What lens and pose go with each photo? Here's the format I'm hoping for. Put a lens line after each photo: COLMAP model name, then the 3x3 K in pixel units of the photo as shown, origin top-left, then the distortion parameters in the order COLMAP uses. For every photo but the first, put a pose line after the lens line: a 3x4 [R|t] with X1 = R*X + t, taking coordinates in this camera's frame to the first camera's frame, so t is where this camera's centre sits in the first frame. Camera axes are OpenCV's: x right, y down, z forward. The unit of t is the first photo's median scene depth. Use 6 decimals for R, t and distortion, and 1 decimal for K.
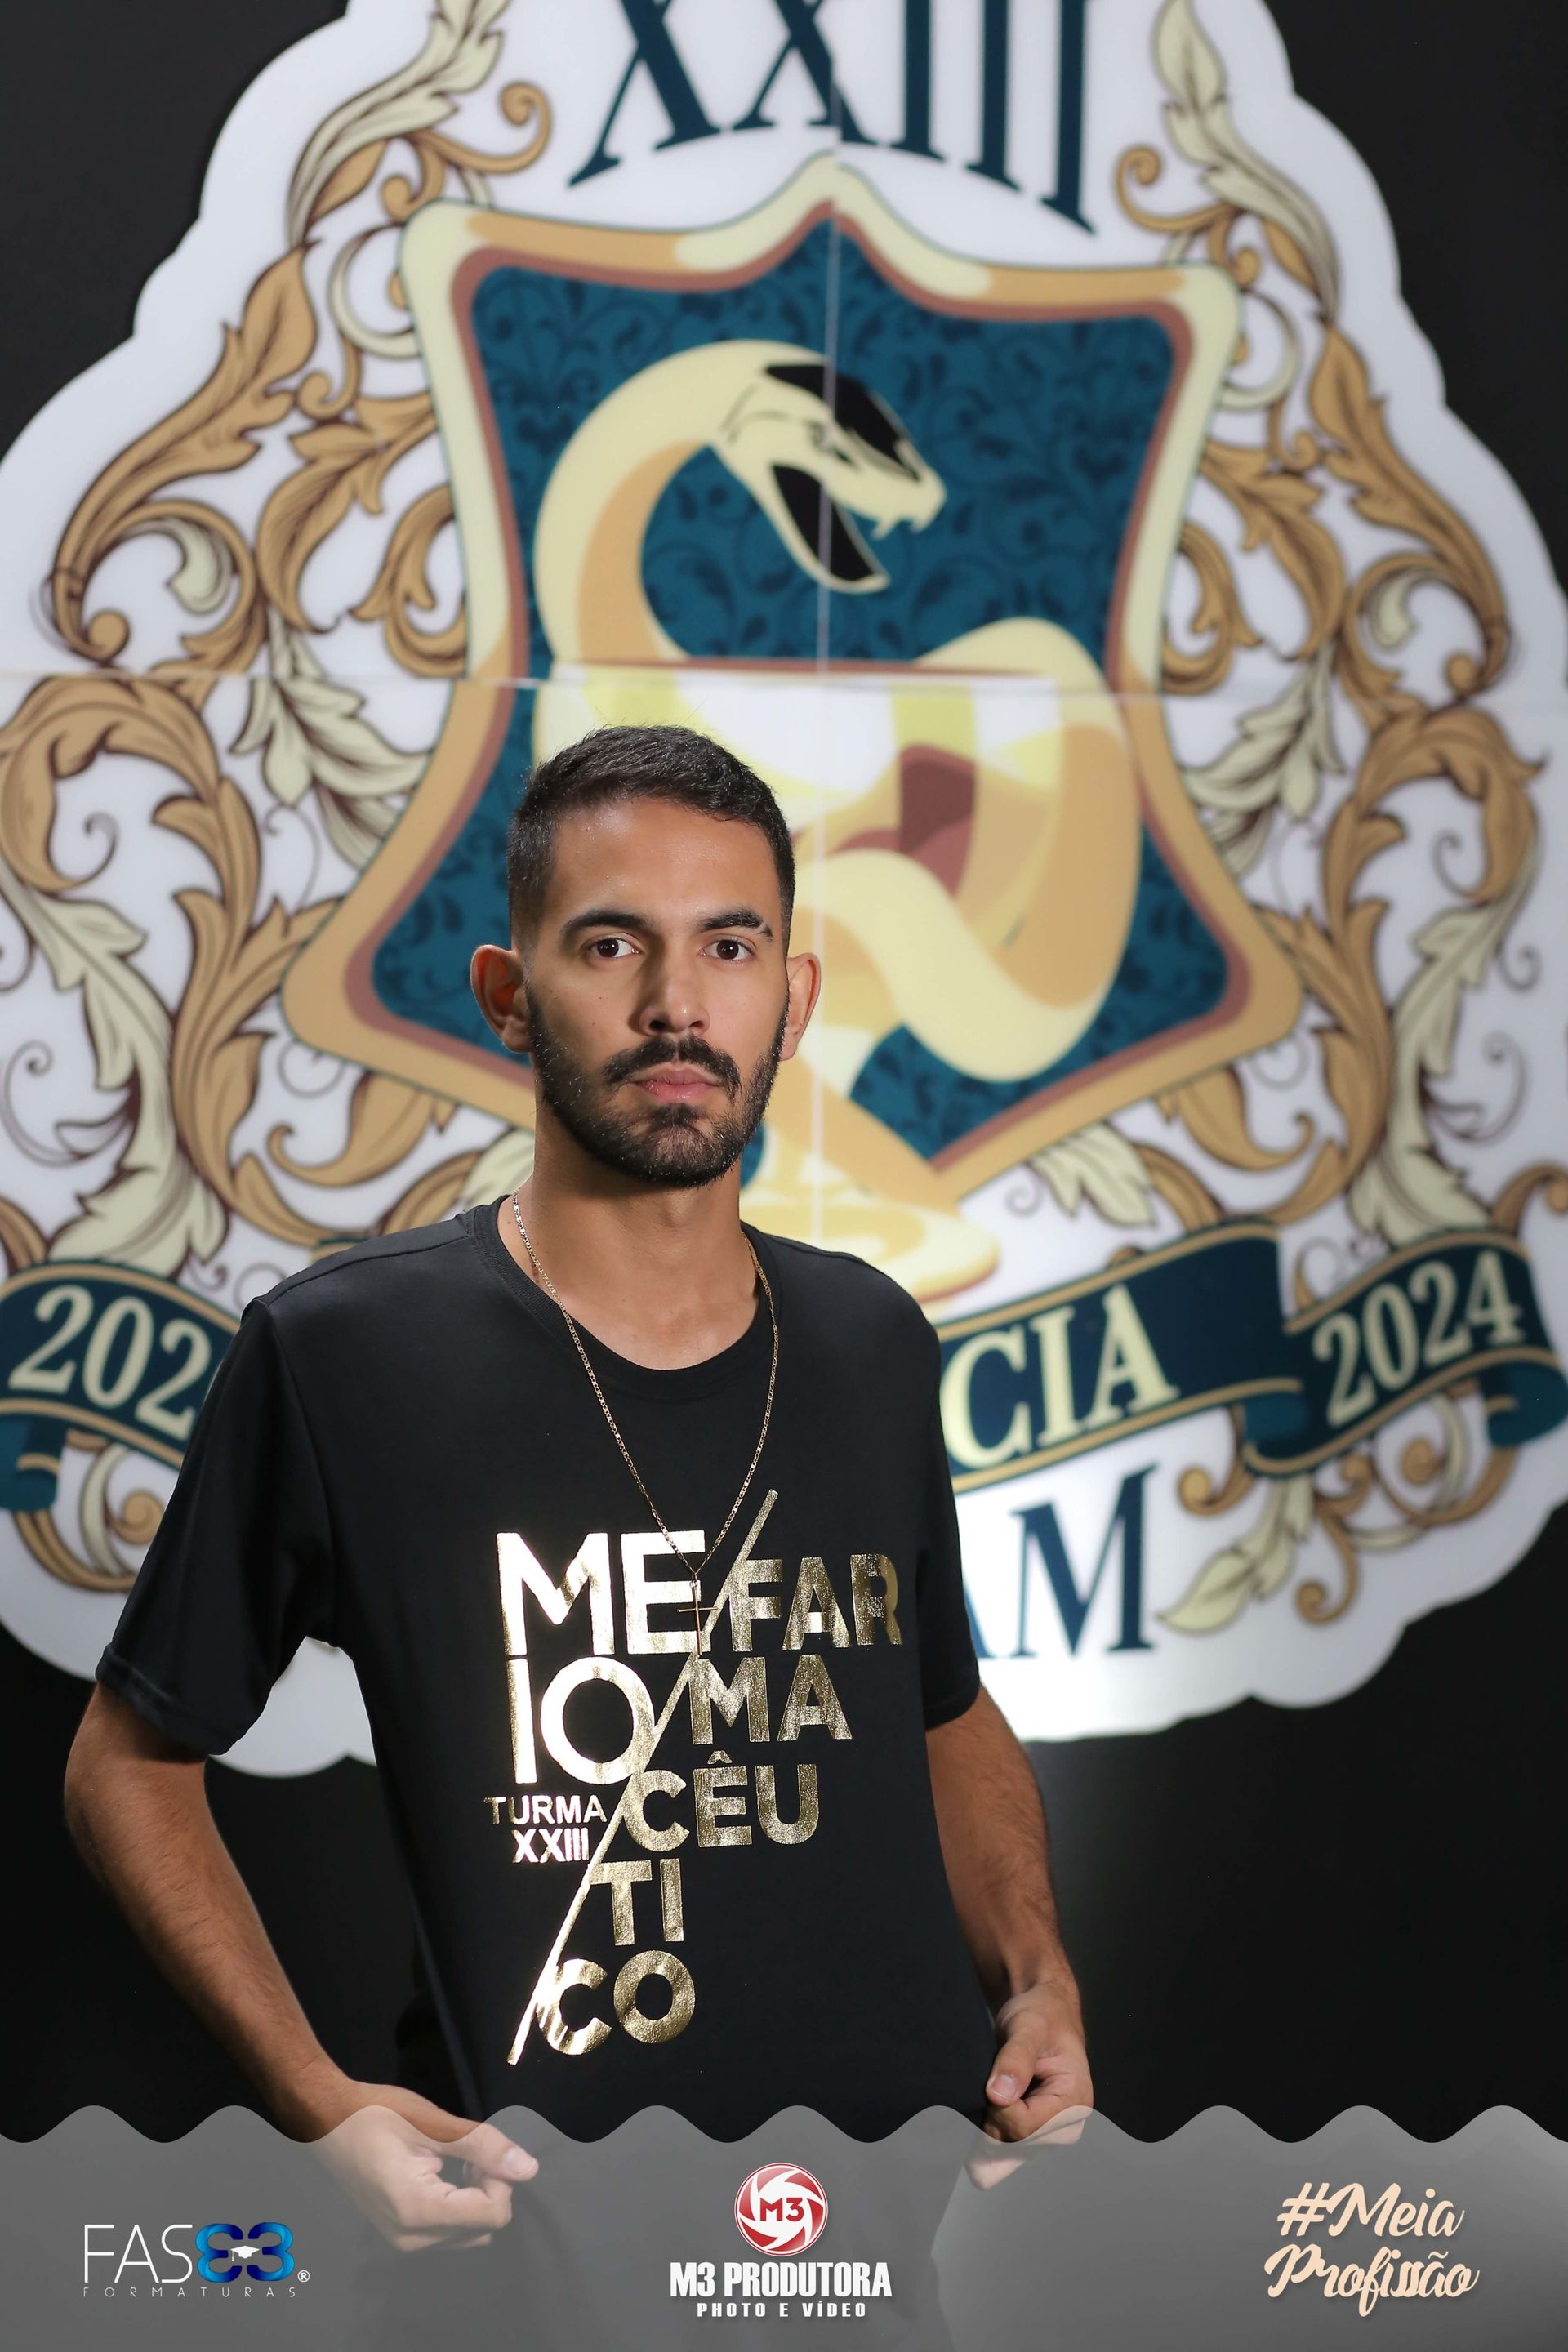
lens RADIAL K [[5790.3, 0, 784.0], [0, 5790.3, 1176.0], [0, 0, 1]] dist [-0.013143, -0.611291]
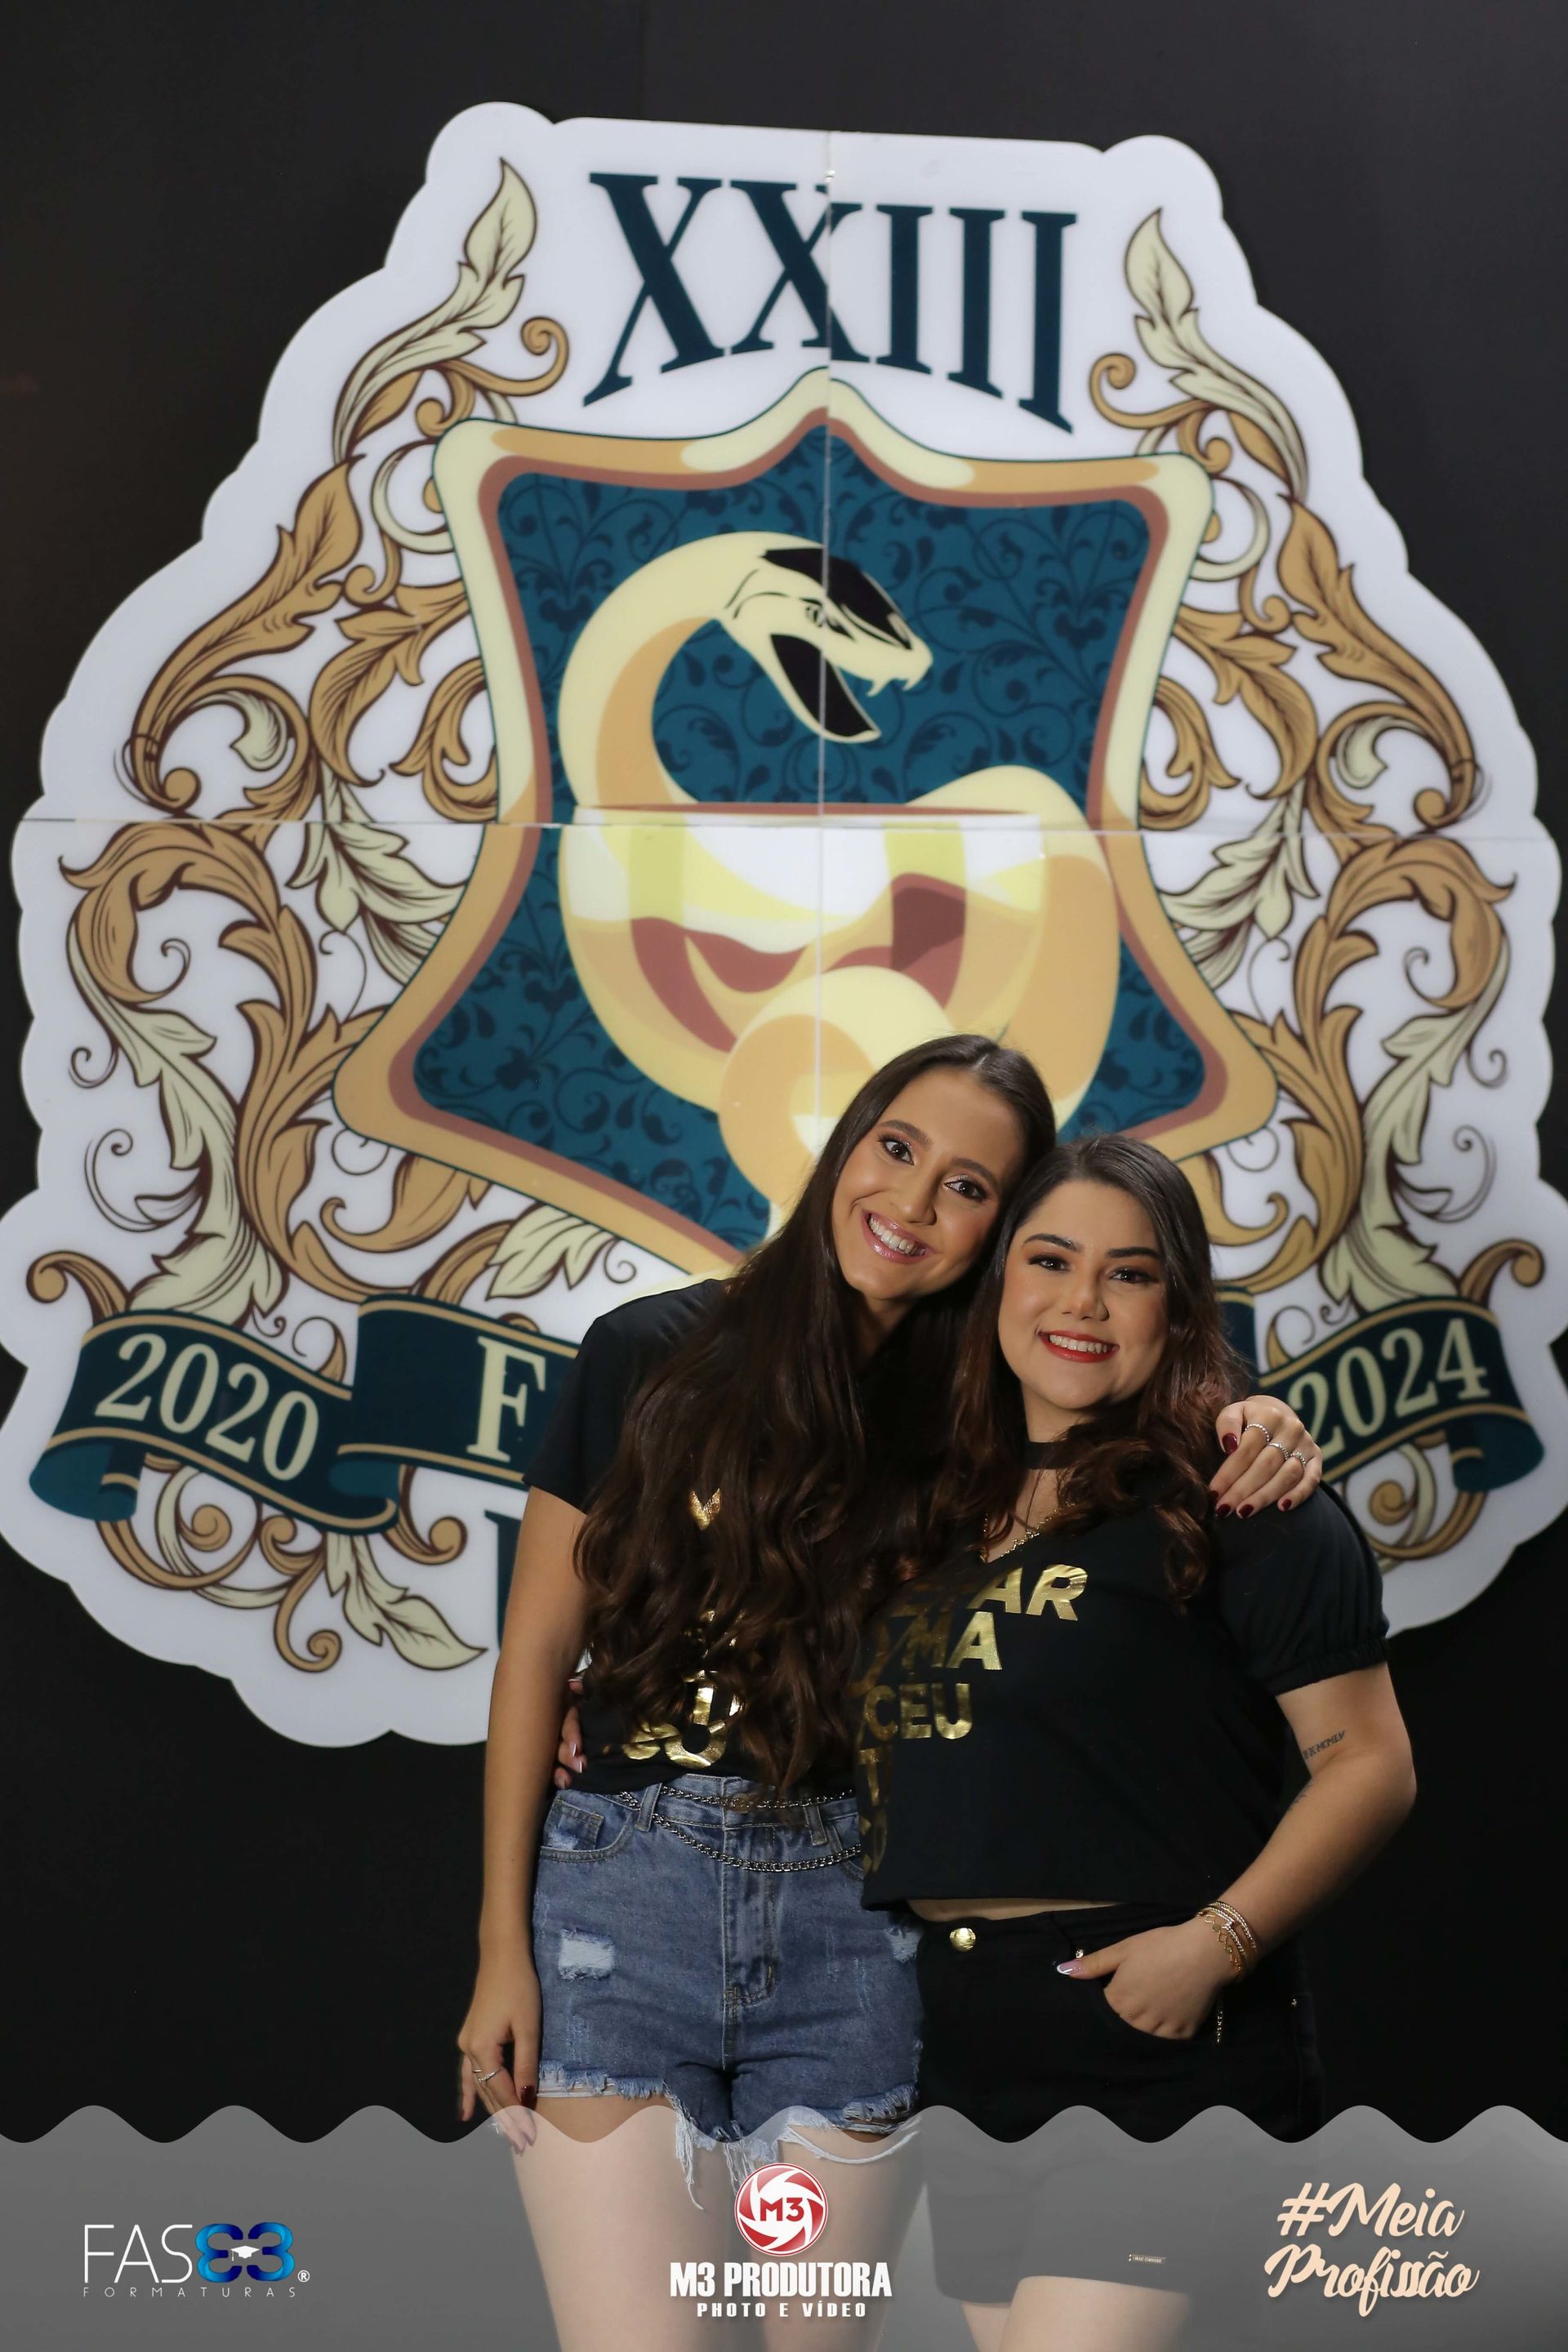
lens RADIAL K [[5790.3, 0, 784.0], [0, 5790.3, 1176.0], [0, 0, 1]] dist [-0.013143, -0.611291]
pose [[0.982905, 0.005026, -0.184046, 0.213357], [-0.007649, 0.999879, -0.013548, 0.001770], [0.183955, 0.014725, 0.982824, -0.144135]]
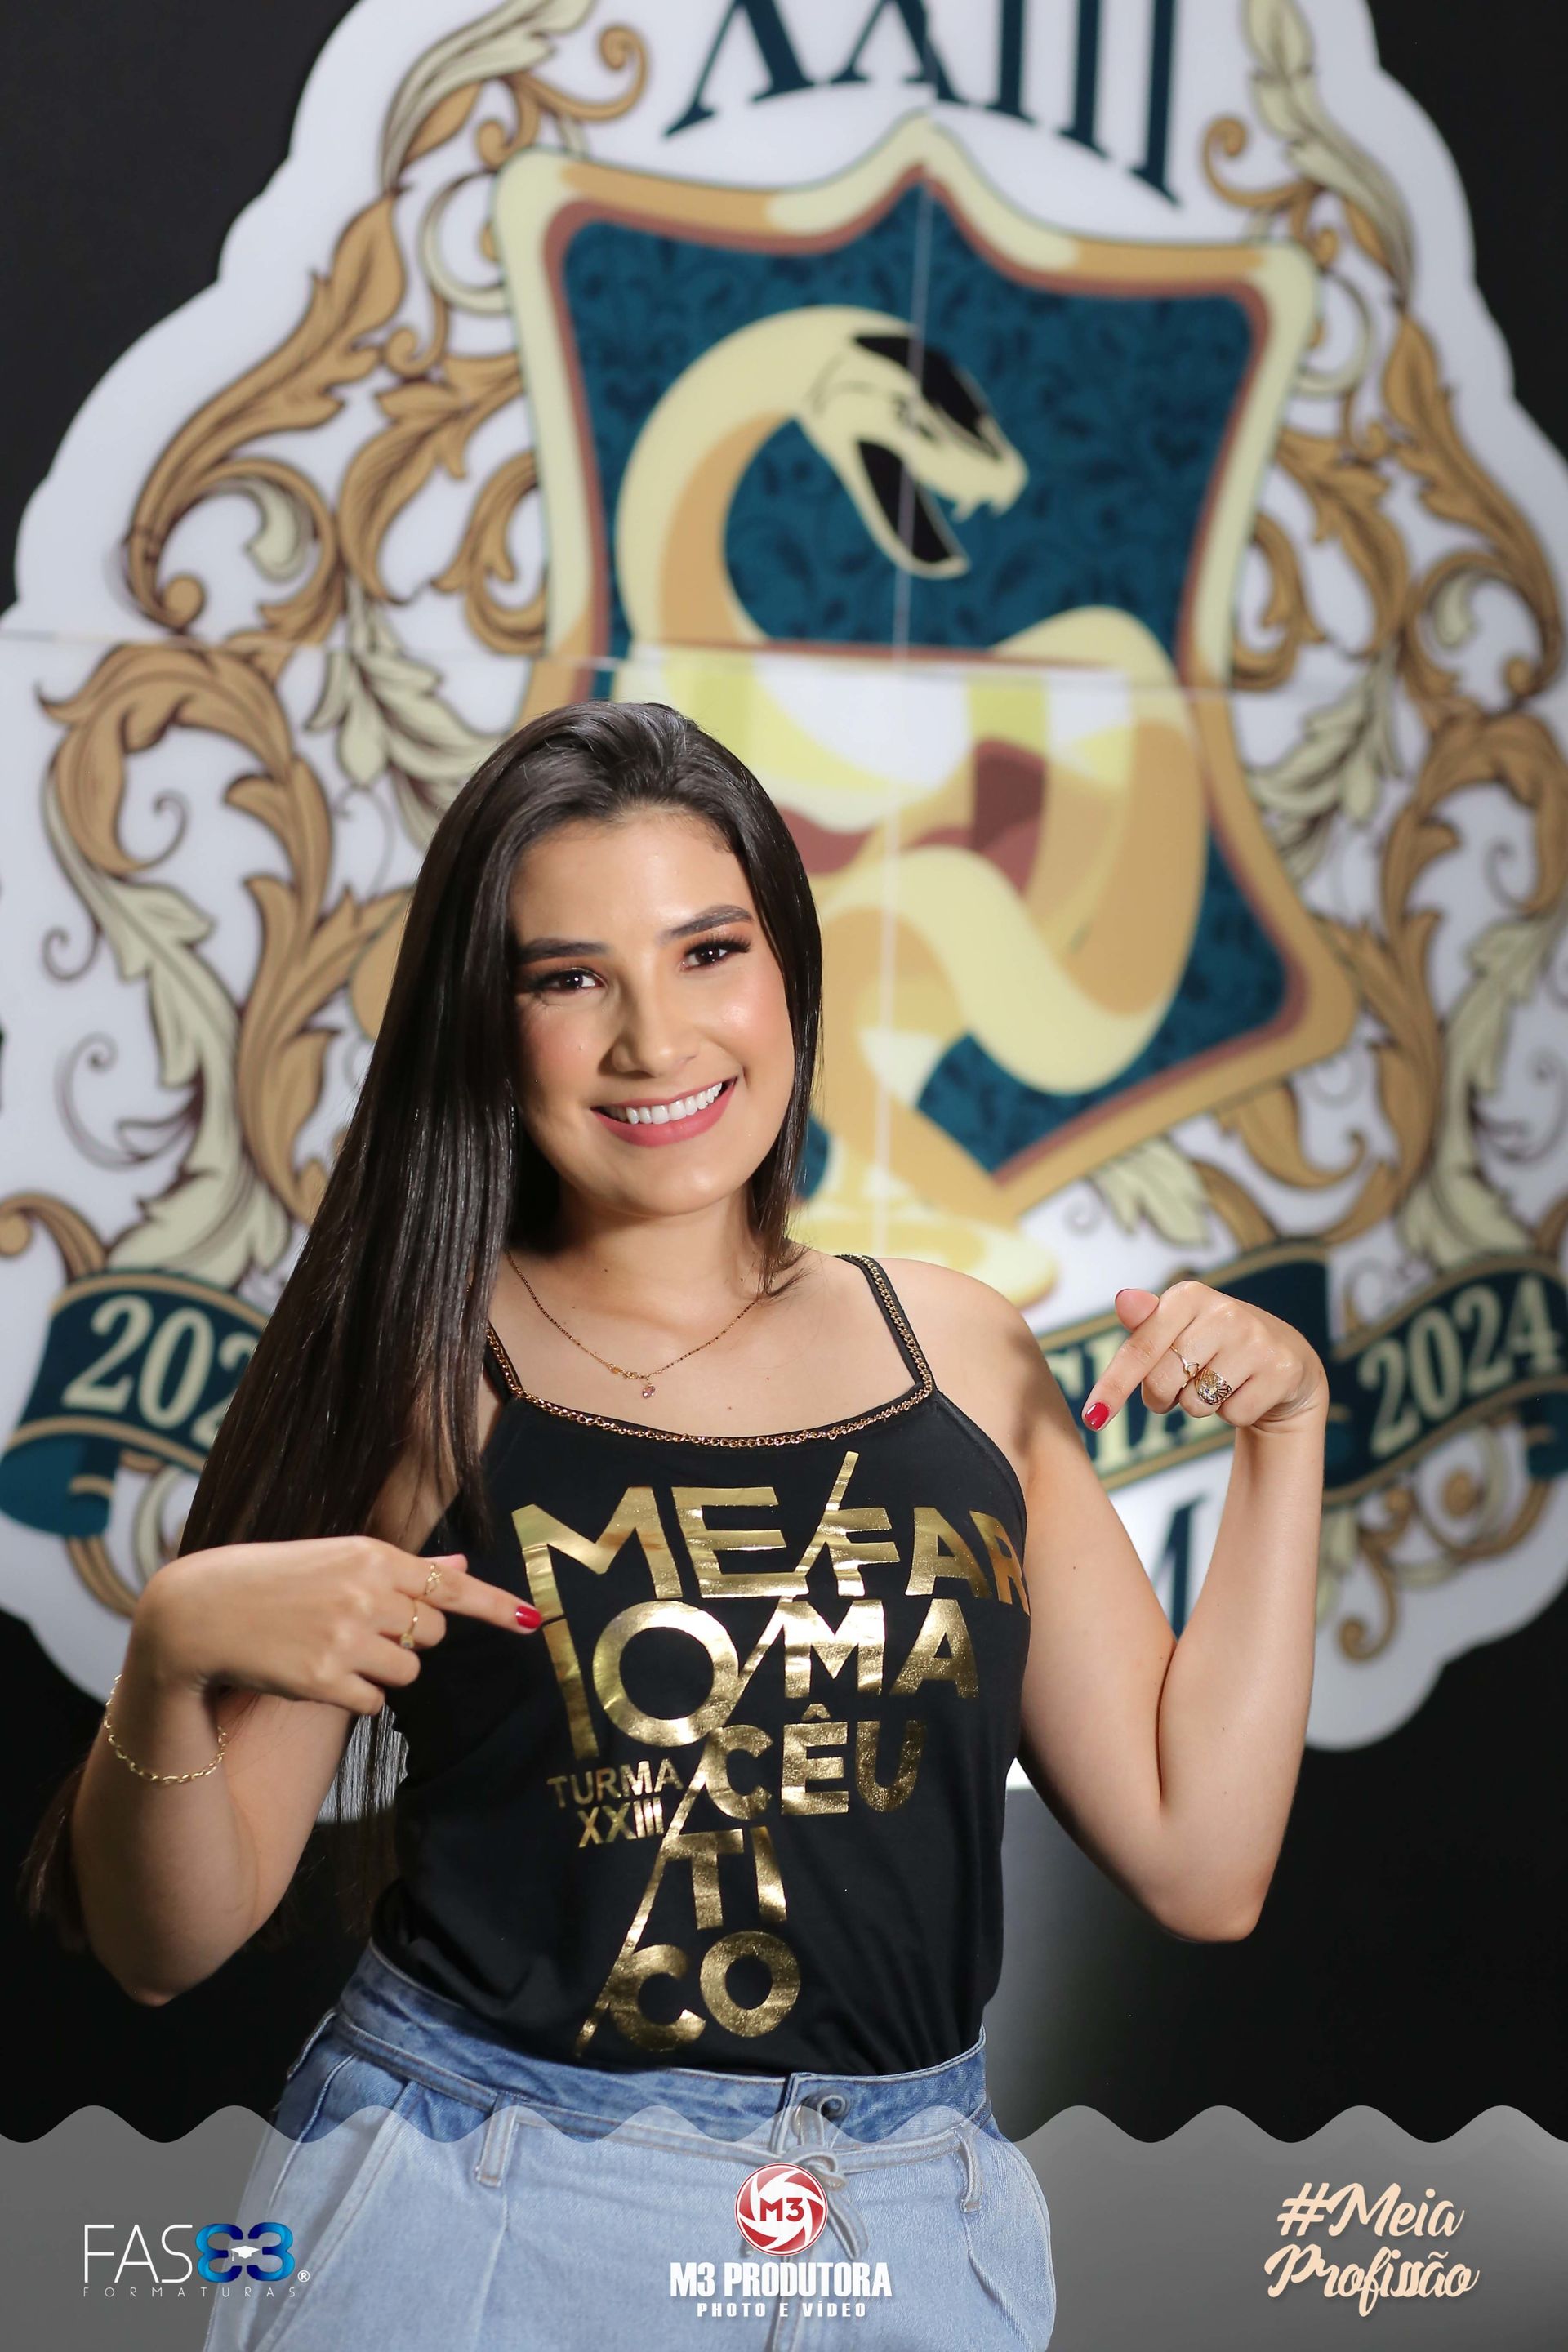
lens RADIAL K [[5817.4, 0, 784.0], [0, 5817.4, 1176.0], [0, 0, 1]] dist [0.001979, -0.585312]
pose [[0.994522, 0.018029, 0.102957, -0.108611], [-0.018720, 0.999808, 0.005745, -0.007427], [-0.102833, -0.007641, 0.994669, 0.052250]]
